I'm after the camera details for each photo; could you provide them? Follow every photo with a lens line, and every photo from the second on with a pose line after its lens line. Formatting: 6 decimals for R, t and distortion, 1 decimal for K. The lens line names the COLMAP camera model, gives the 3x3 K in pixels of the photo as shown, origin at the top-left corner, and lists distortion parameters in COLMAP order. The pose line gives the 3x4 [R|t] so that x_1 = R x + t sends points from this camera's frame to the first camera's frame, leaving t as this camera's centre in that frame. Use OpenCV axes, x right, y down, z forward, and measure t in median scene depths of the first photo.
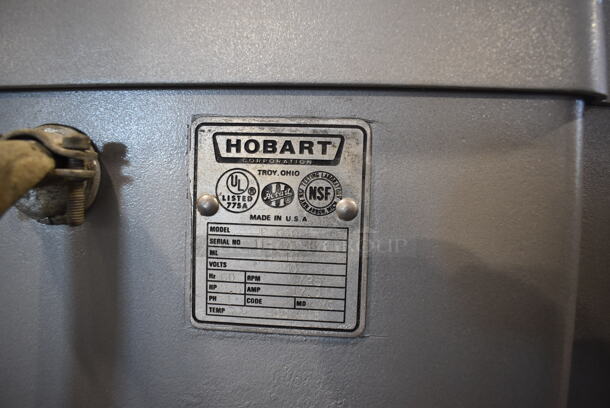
lens RADIAL K [[471.2, 0, 306.0], [0, 471.2, 203.9], [0, 0, 1]] dist [-0.107995, 0.024736]
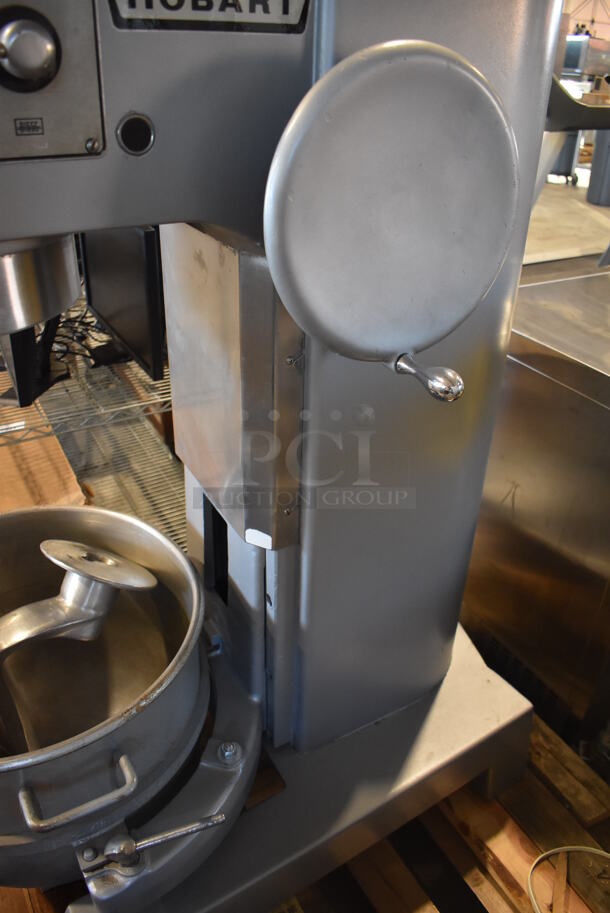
lens RADIAL K [[705.2, 0, 305.8], [0, 705.2, 455.8], [0, 0, 1]] dist [-0.107995, 0.024736]
pose [[0.822092, -0.296974, 0.485769, -0.545853], [0.029220, 0.874074, 0.484913, -0.026258], [-0.568605, -0.384449, 0.727246, 0.102575]]
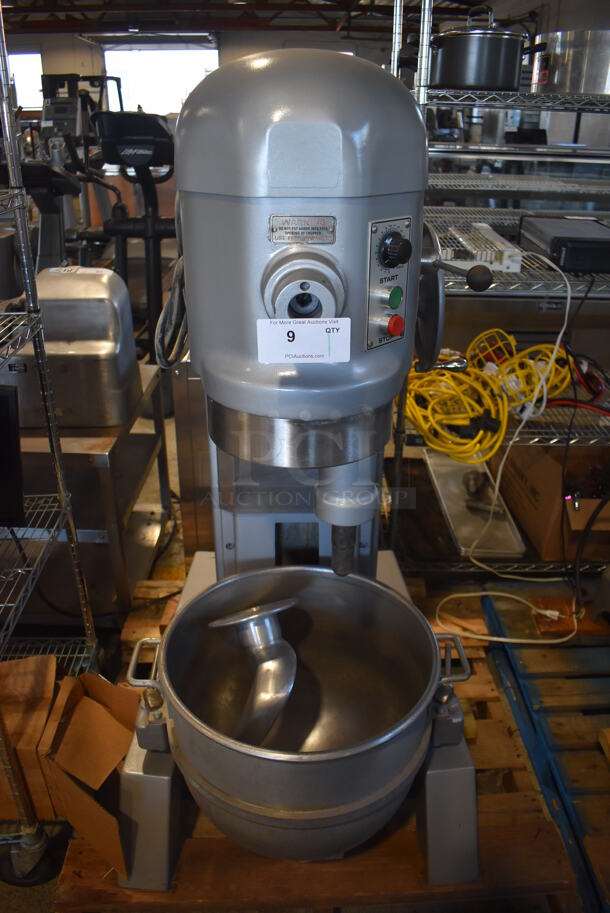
lens RADIAL K [[705.2, 0, 305.4], [0, 705.2, 454.6], [0, 0, 1]] dist [-0.107995, 0.024736]
pose [[-0.121917, -0.470996, 0.873670, -1.865117], [0.039530, 0.877234, 0.478433, -0.452930], [-0.991753, 0.092865, -0.088331, 1.445901]]
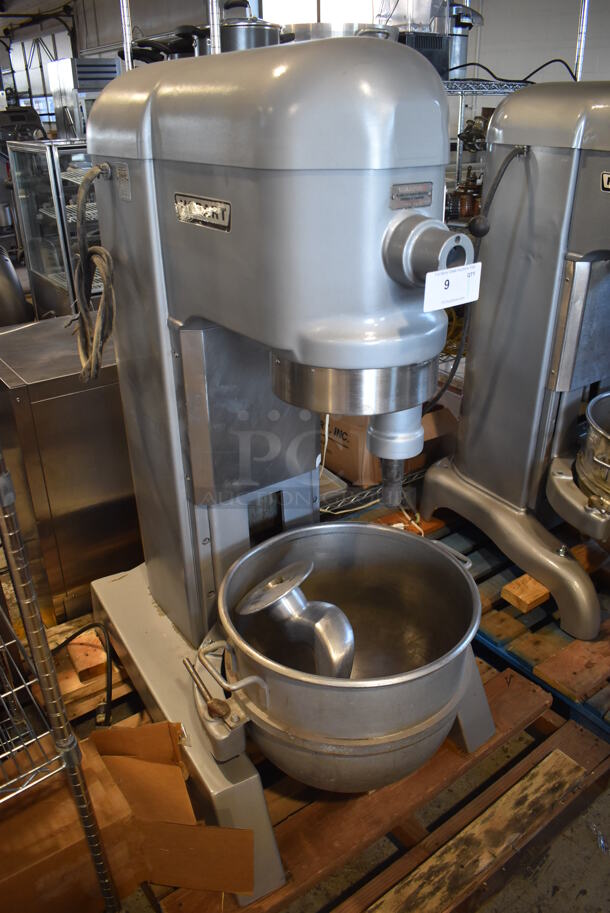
lens RADIAL K [[705.2, 0, 303.0], [0, 705.2, 459.9], [0, 0, 1]] dist [-0.107995, 0.024736]
pose [[-0.661115, -0.363178, 0.656528, -1.564462], [0.032257, 0.860471, 0.508478, -0.470195], [-0.749591, 0.357339, -0.557155, 2.456389]]
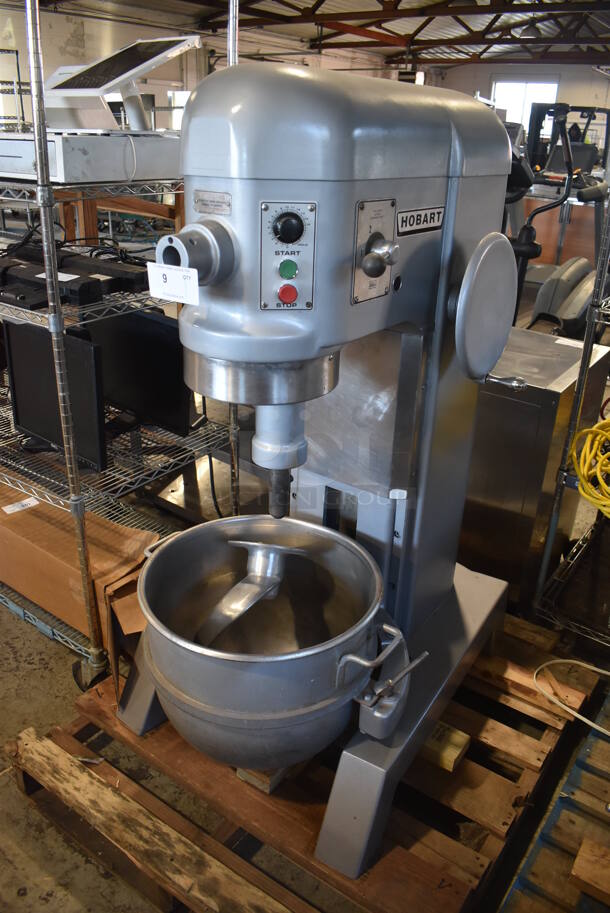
lens RADIAL K [[705.2, 0, 304.8], [0, 705.2, 456.5], [0, 0, 1]] dist [-0.107995, 0.024736]
pose [[0.514859, -0.380307, 0.768301, -1.912632], [0.032854, 0.904308, 0.425614, -0.350949], [-0.856645, -0.193890, 0.478086, 0.247935]]
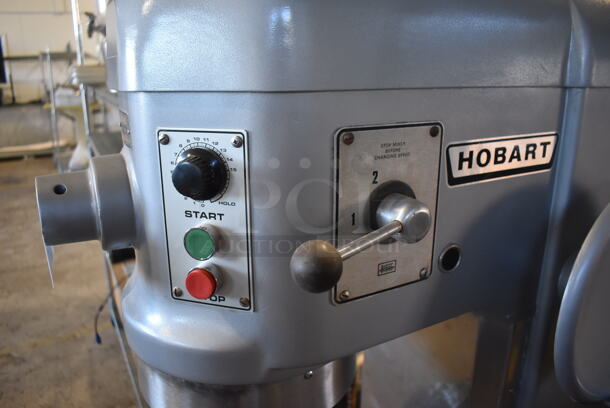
lens RADIAL K [[471.2, 0, 309.0], [0, 471.2, 202.8], [0, 0, 1]] dist [-0.107995, 0.024736]
pose [[0.824106, -0.195632, 0.531580, -0.744803], [0.062906, 0.964269, 0.257346, -0.260357], [-0.562931, -0.178641, 0.806967, 0.558633]]
